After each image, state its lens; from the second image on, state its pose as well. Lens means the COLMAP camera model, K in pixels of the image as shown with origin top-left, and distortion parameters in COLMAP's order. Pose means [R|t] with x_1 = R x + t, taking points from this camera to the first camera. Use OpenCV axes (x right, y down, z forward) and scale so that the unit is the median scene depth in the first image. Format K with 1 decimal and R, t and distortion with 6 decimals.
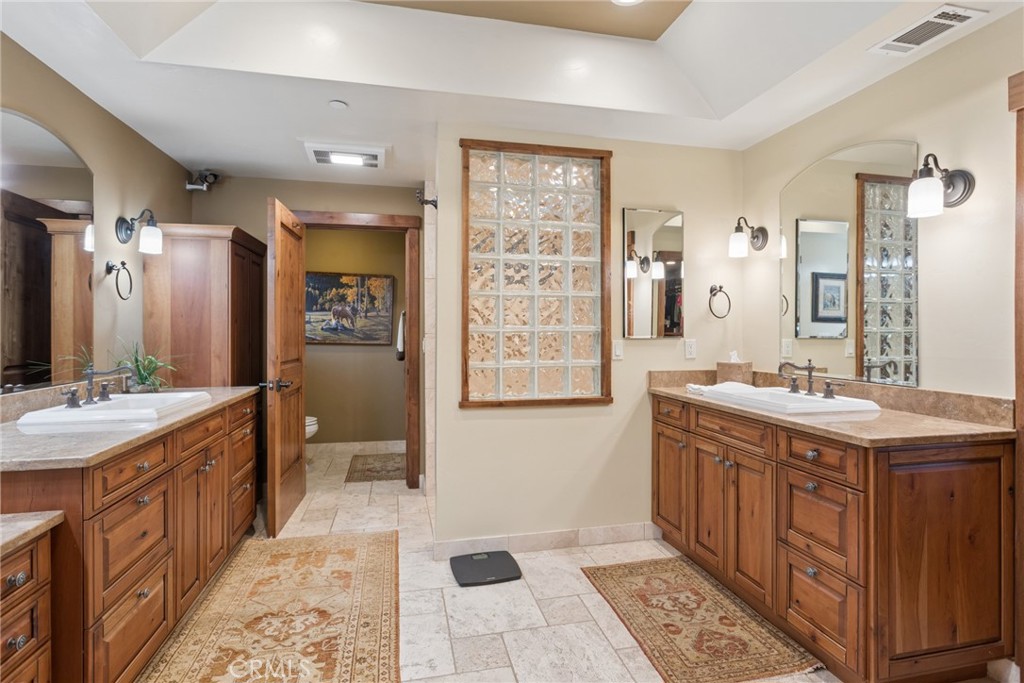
lens RADIAL K [[495.0, 0, 510.4], [0, 495.0, 334.5], [0, 0, 1]] dist [-0.003084, -0.000090]
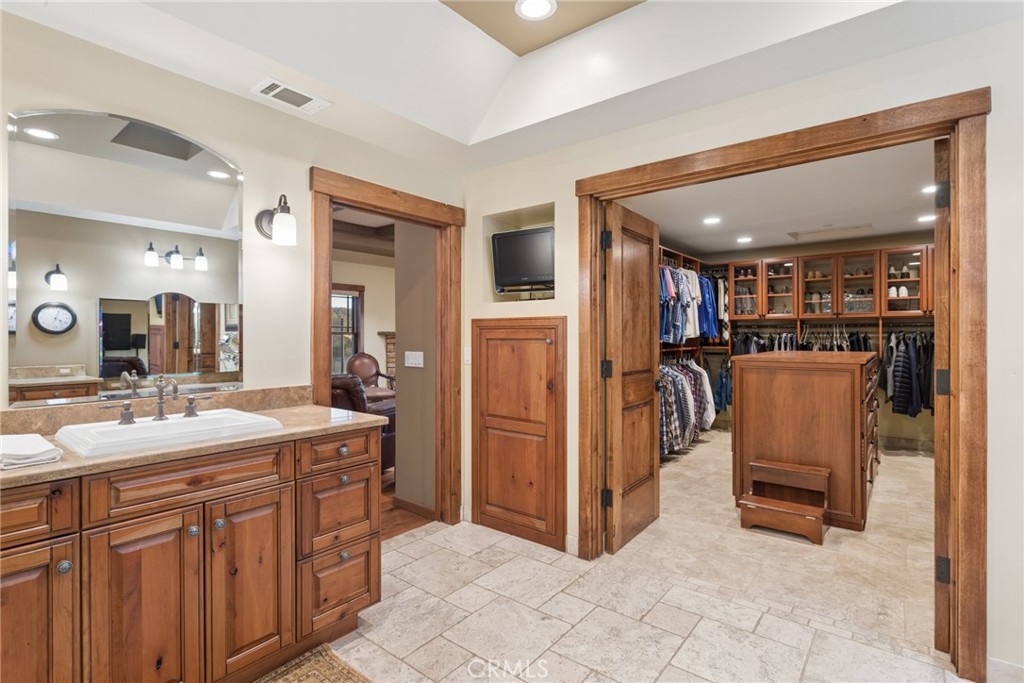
lens RADIAL K [[495.0, 0, 511.4], [0, 495.0, 336.3], [0, 0, 1]] dist [-0.003084, -0.000090]
pose [[-0.621582, -0.001947, 0.783347, -0.451412], [0.007438, 0.999937, 0.008388, -0.018300], [-0.783314, 0.011040, -0.621528, 1.267682]]
